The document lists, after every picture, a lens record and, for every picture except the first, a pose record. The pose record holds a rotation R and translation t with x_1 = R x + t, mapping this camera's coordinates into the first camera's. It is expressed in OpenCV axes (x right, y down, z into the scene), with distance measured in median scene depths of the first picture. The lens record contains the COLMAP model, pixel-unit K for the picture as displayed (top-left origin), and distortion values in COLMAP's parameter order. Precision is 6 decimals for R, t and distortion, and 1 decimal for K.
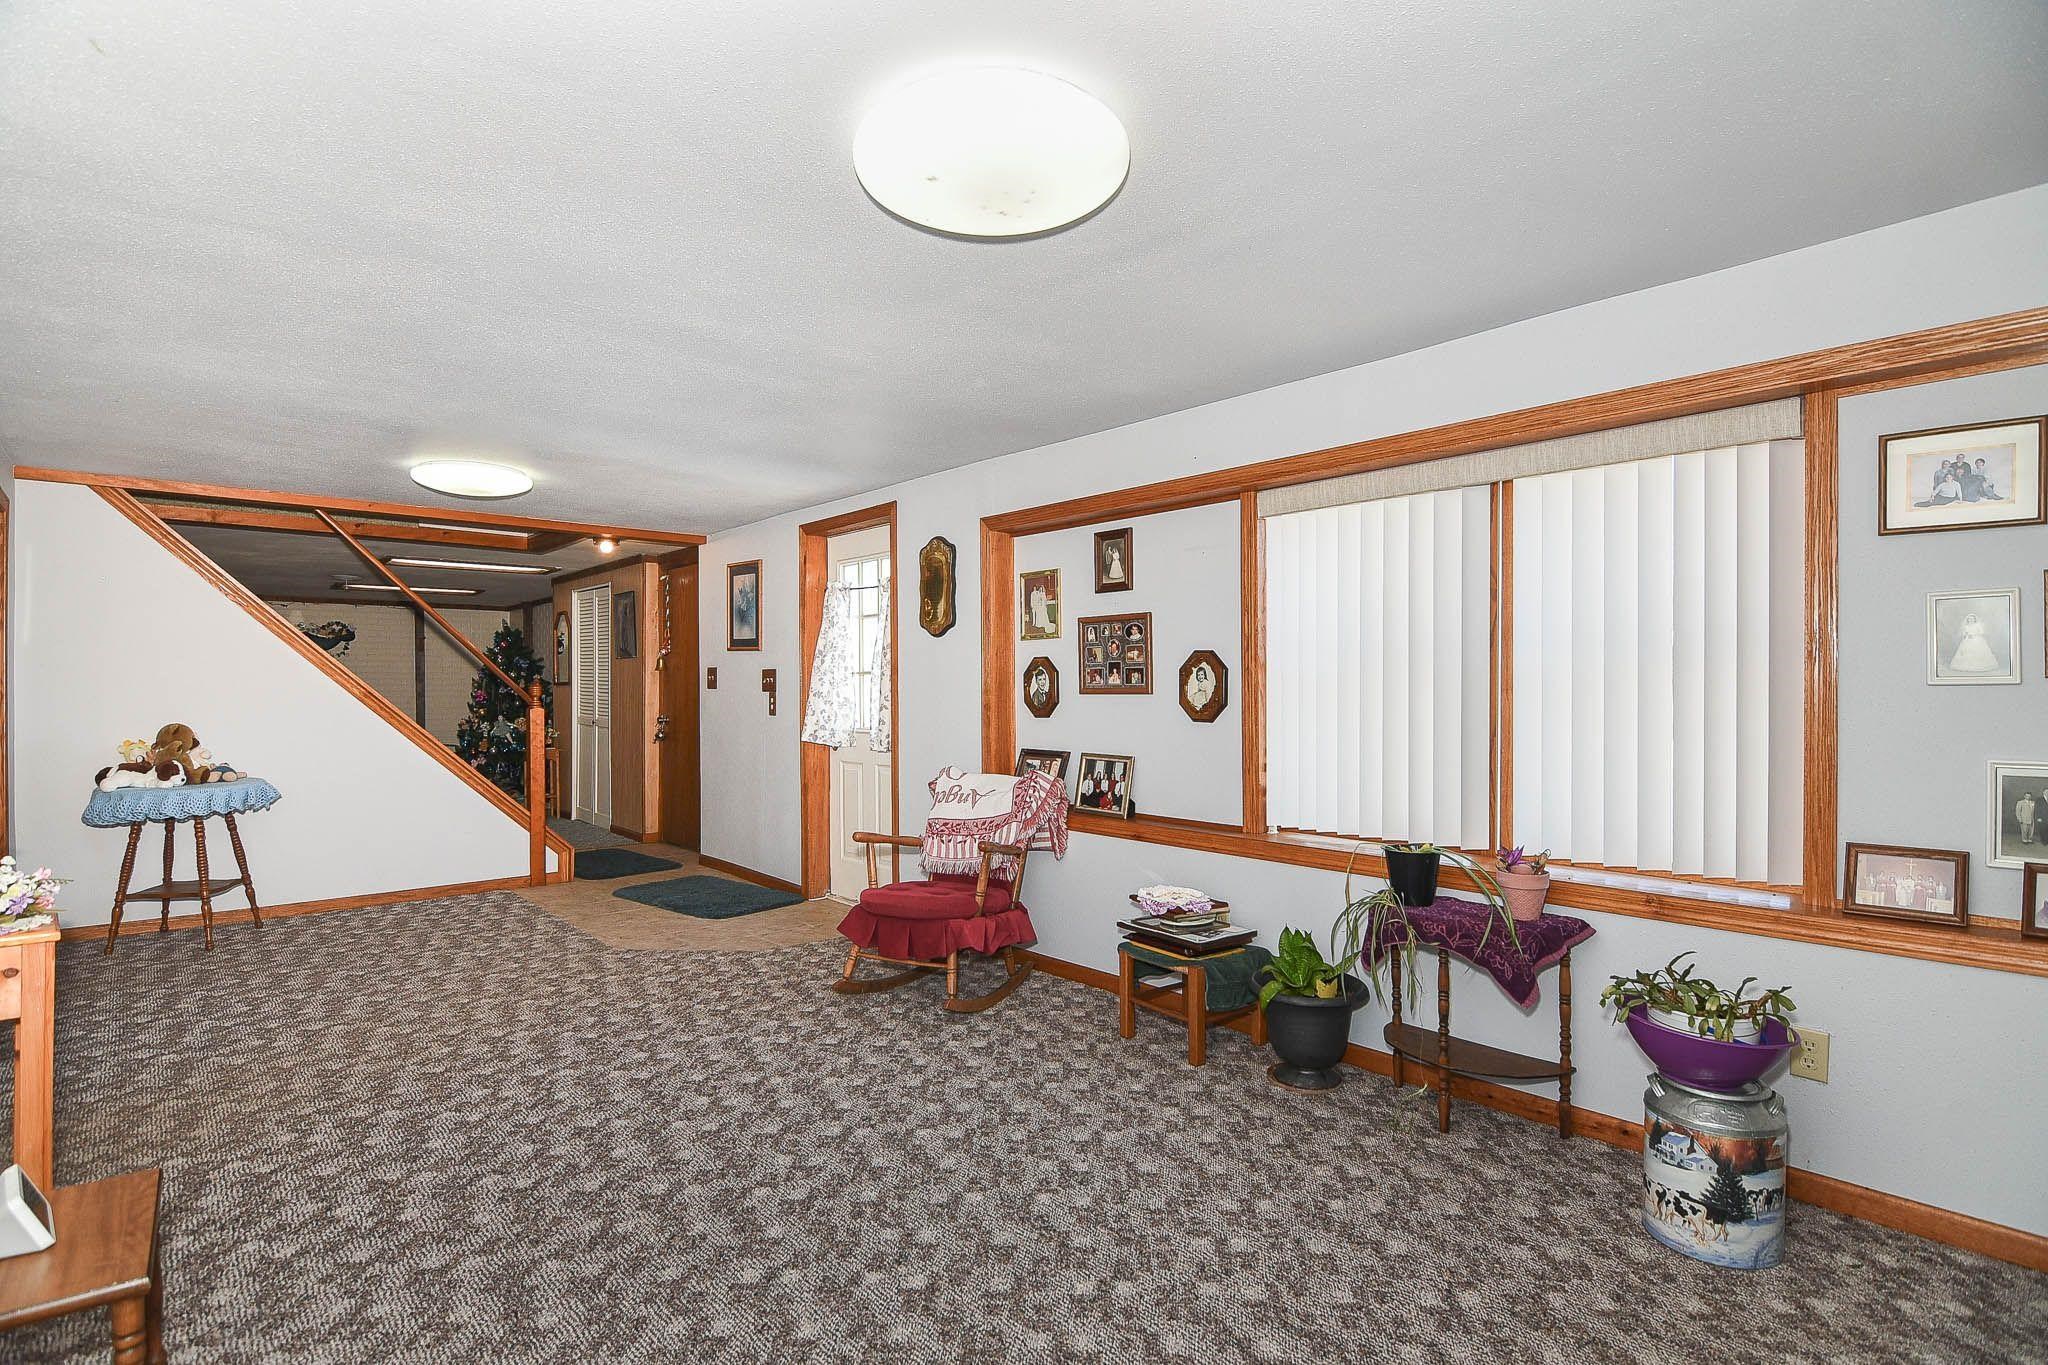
lens RADIAL K [[998.5, 0, 1024.4], [0, 998.5, 688.8], [0, 0, 1]] dist [-0.018468, -0.003411]
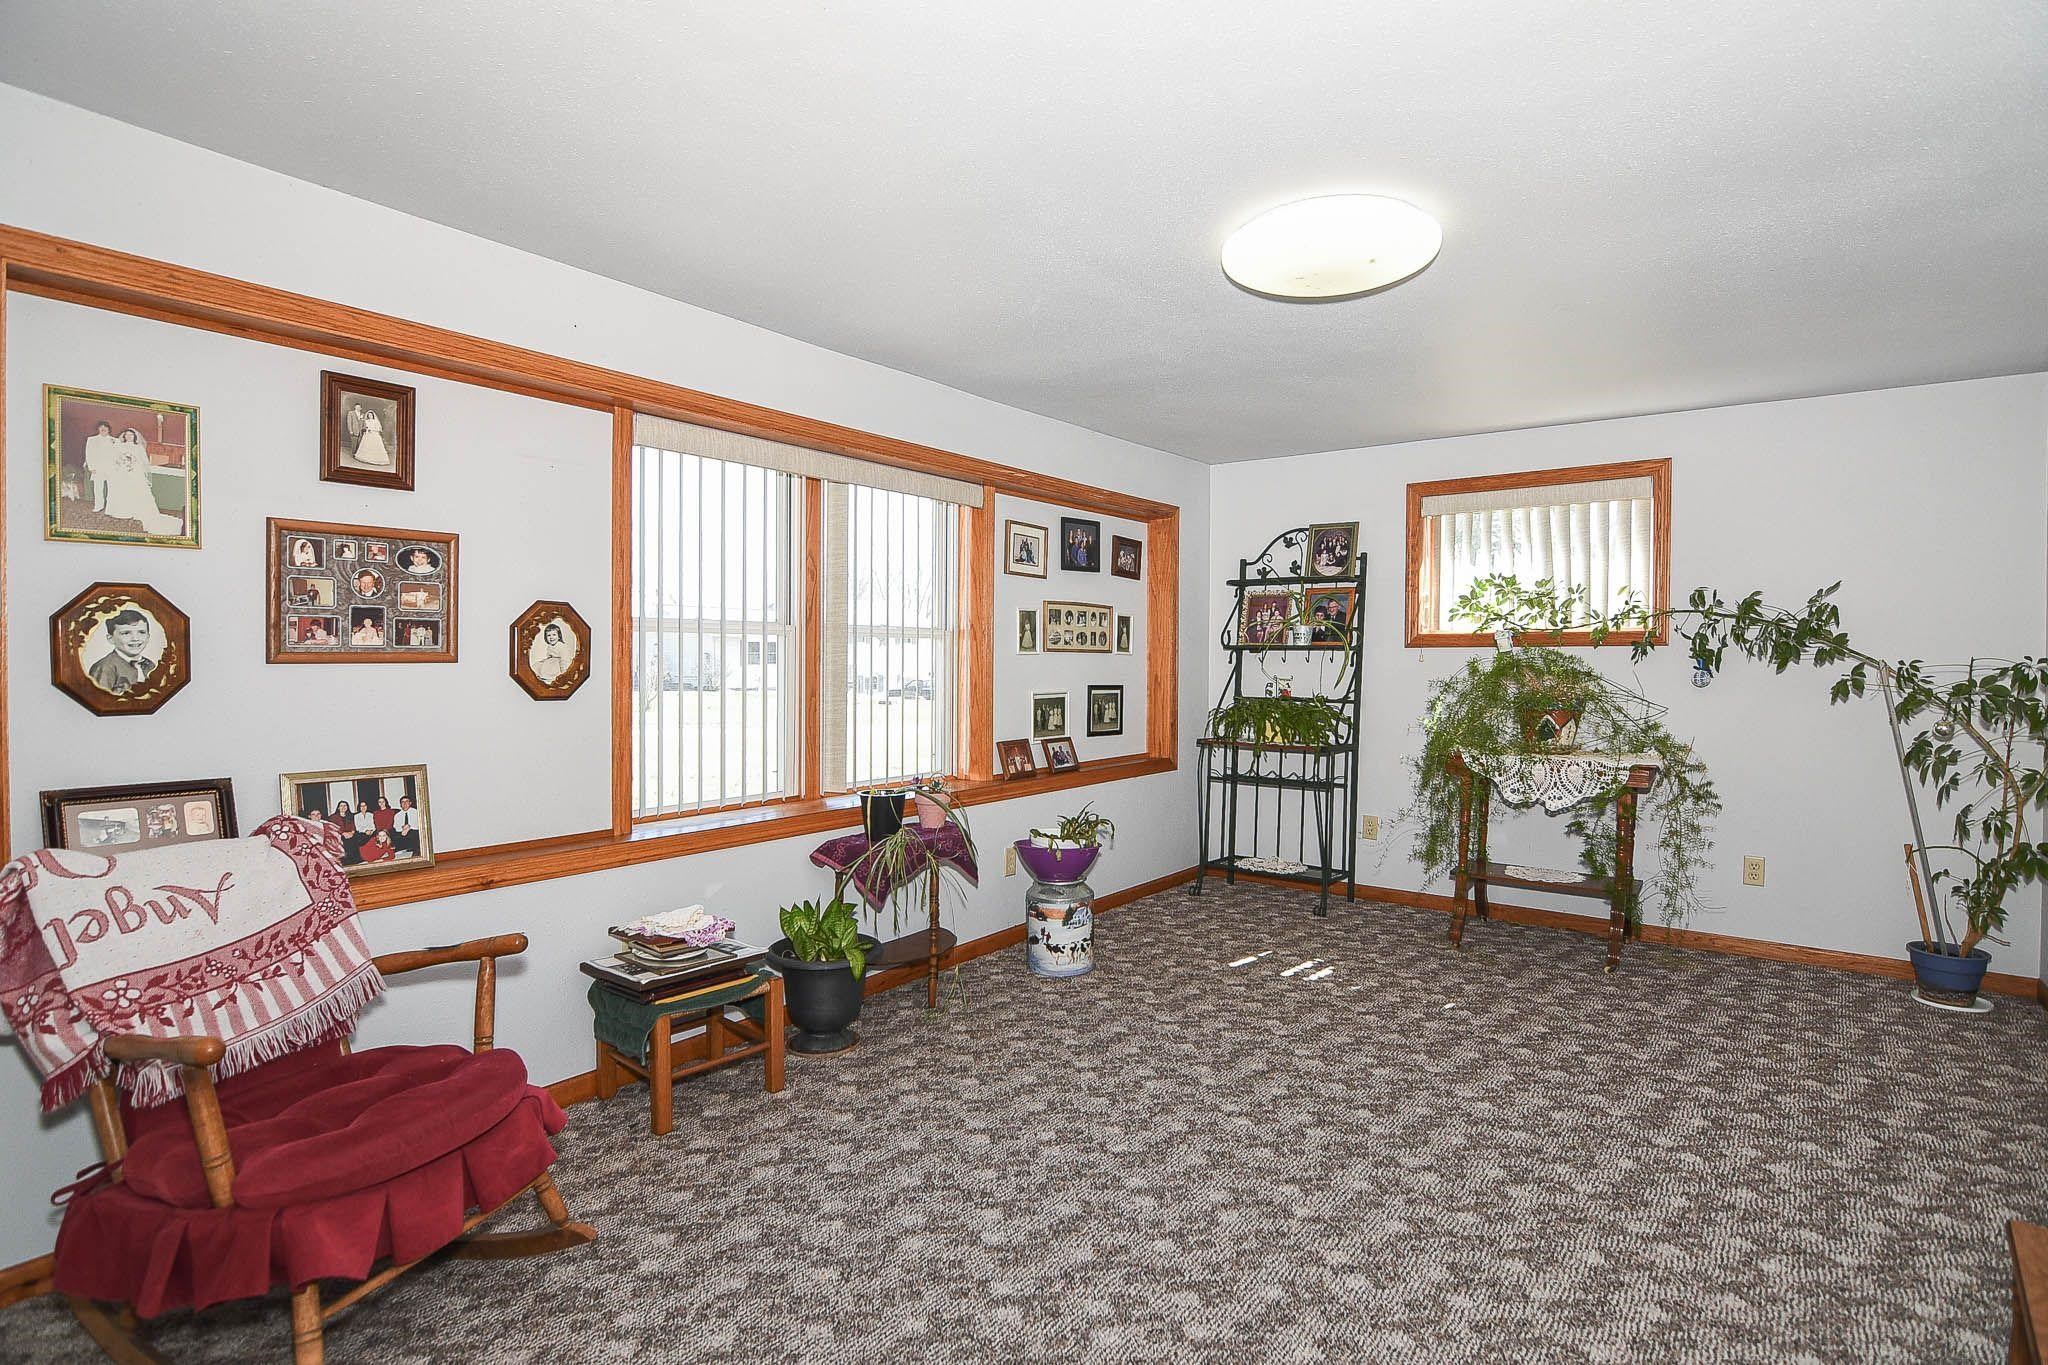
lens RADIAL K [[998.5, 0, 1065.6], [0, 998.5, 677.4], [0, 0, 1]] dist [-0.018468, -0.003411]
pose [[-0.208508, -0.020840, 0.977799, -0.577901], [-0.004352, 0.999783, 0.020381, 0.000217], [-0.978011, -0.000005, -0.208554, 0.752369]]
